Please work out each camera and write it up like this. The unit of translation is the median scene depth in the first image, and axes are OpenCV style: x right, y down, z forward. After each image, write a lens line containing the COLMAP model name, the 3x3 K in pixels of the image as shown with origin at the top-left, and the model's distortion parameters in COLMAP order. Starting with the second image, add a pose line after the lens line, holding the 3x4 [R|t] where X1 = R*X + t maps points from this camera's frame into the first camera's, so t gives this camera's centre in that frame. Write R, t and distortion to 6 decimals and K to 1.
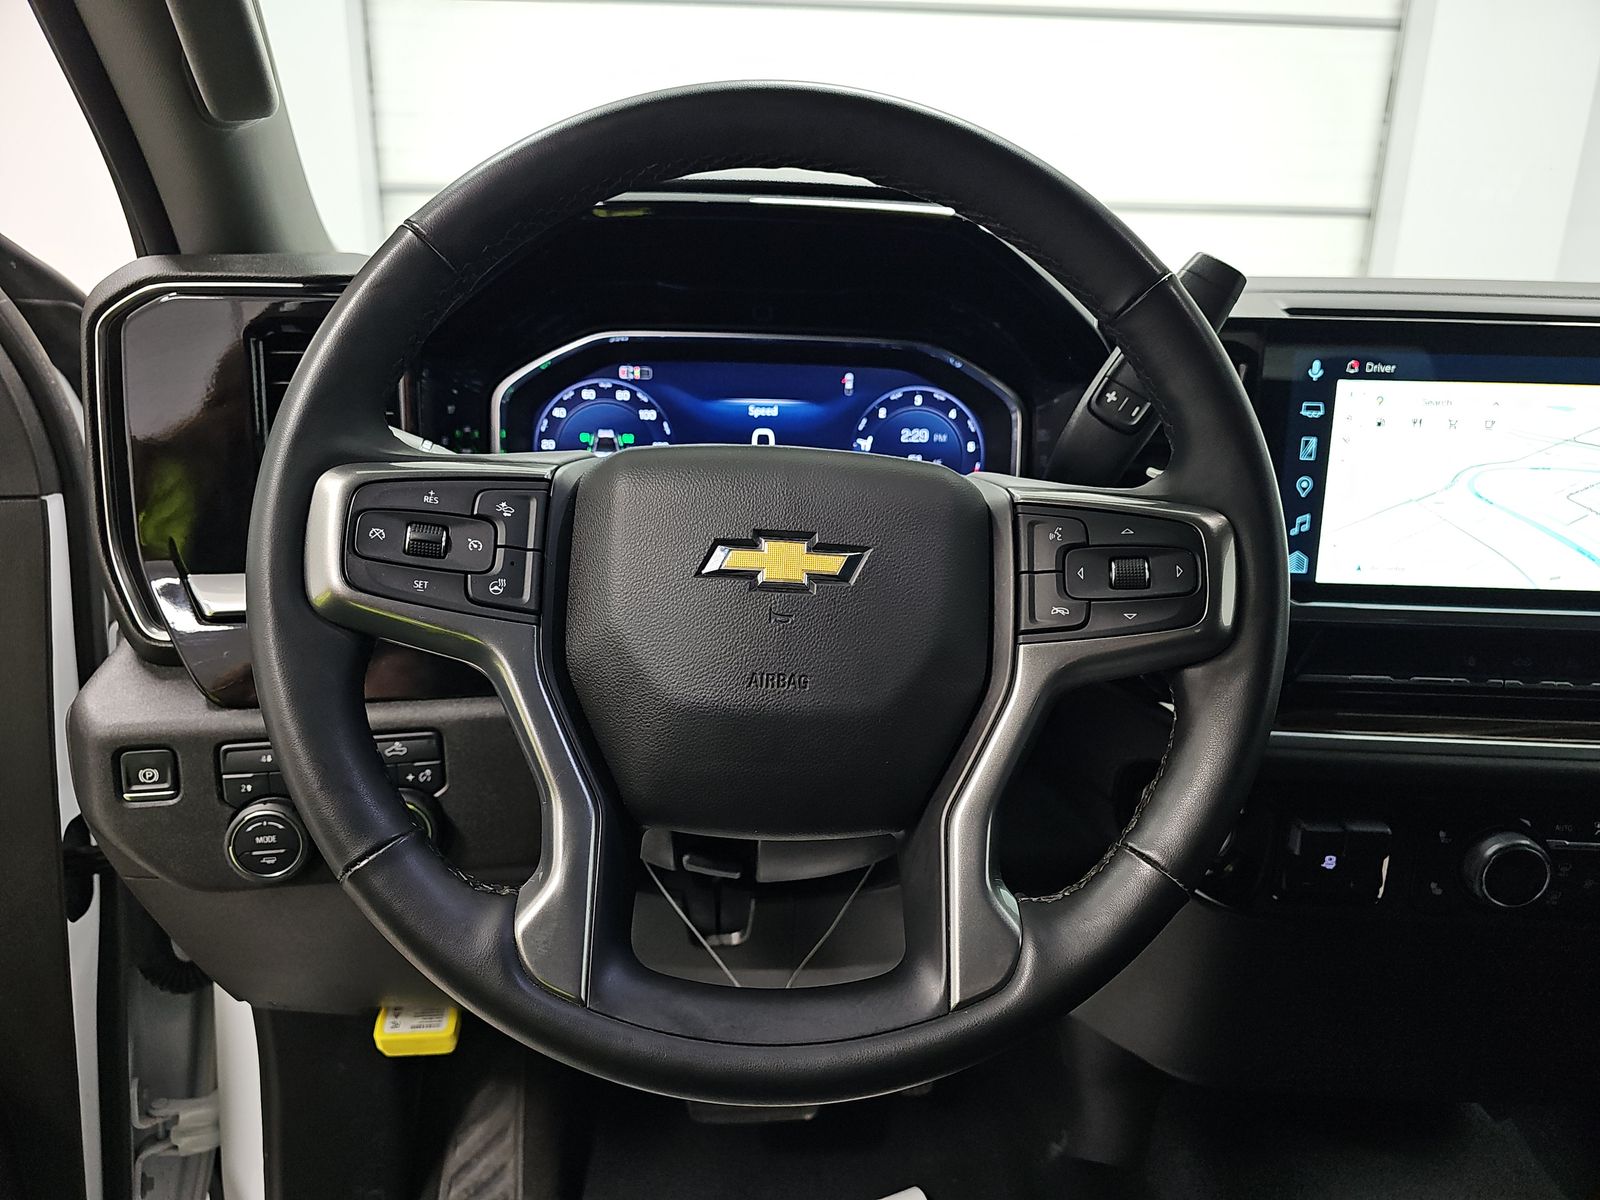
lens RADIAL K [[1049.4, 0, 800.9], [0, 1049.4, 631.7], [0, 0, 1]] dist [0.065033, -0.001086]
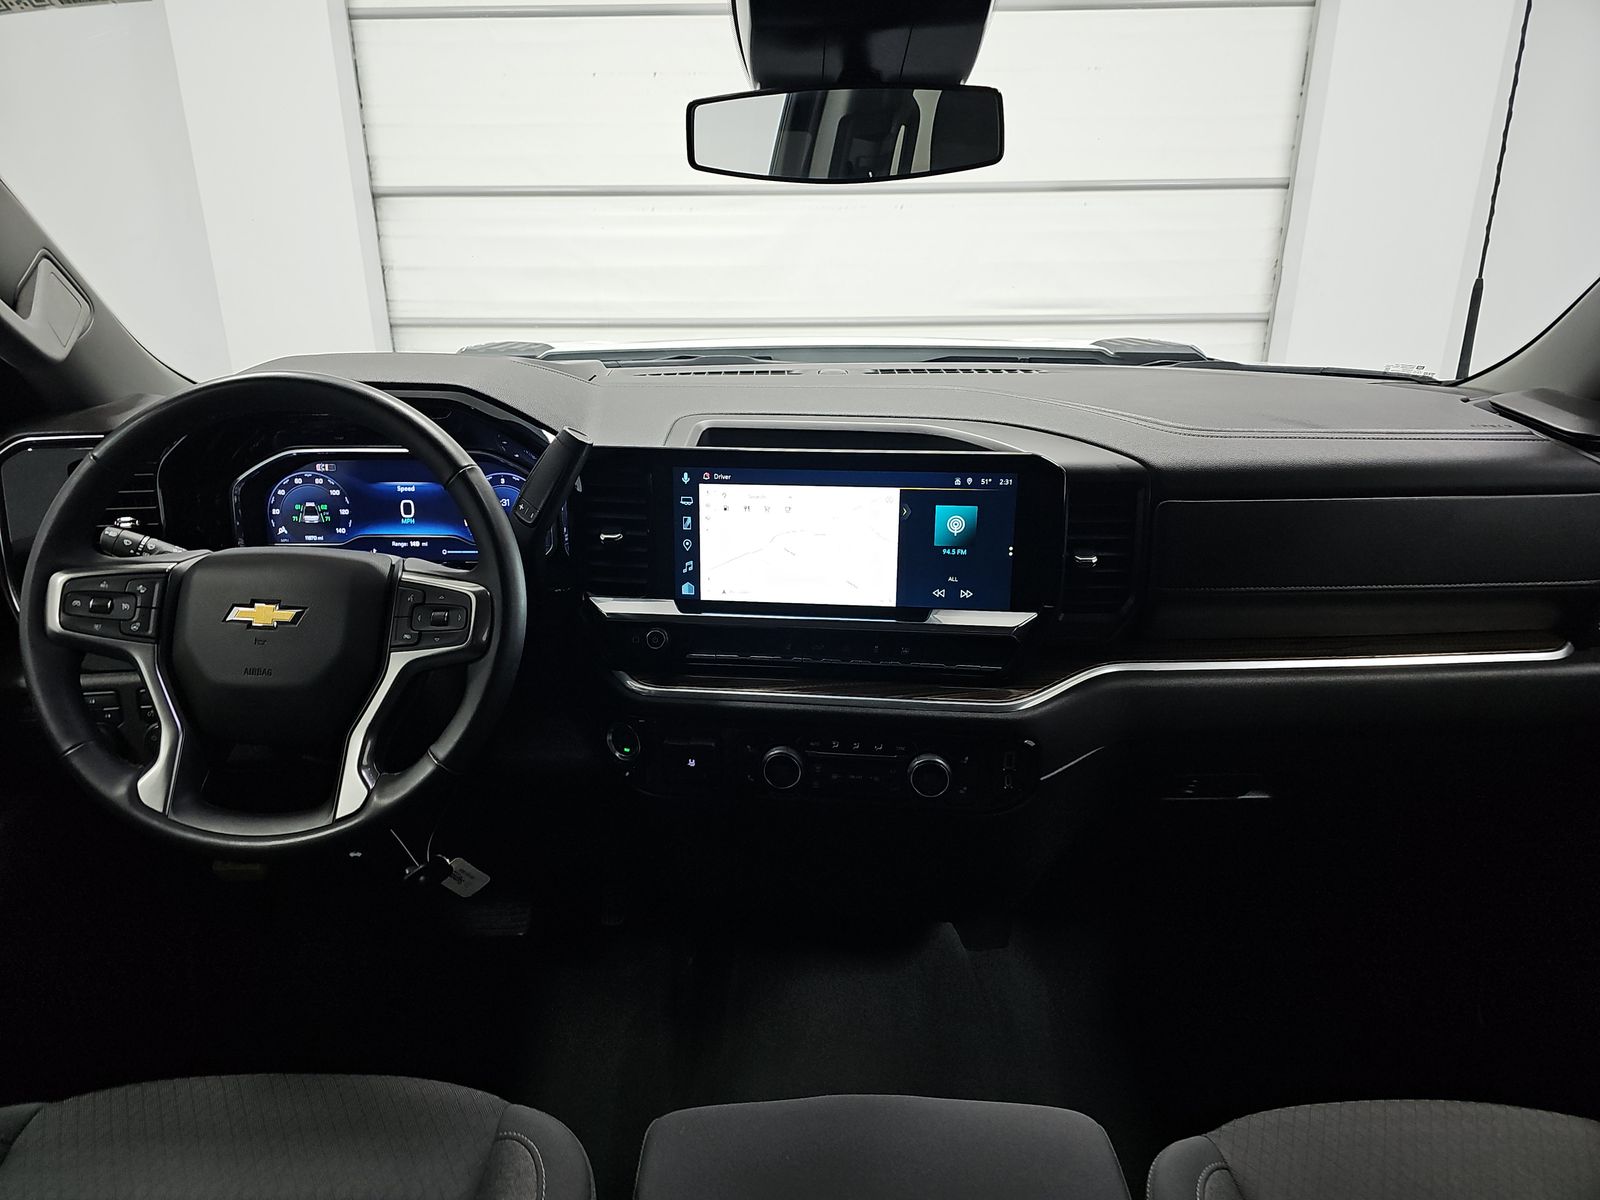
lens RADIAL K [[1047.7, 0, 791.4], [0, 1047.7, 616.6], [0, 0, 1]] dist [0.023813, 0.000556]
pose [[0.997689, 0.000658, -0.067944, 0.676477], [0.002960, 0.998583, 0.053143, -0.099173], [0.067883, -0.053221, 0.996273, -0.592011]]
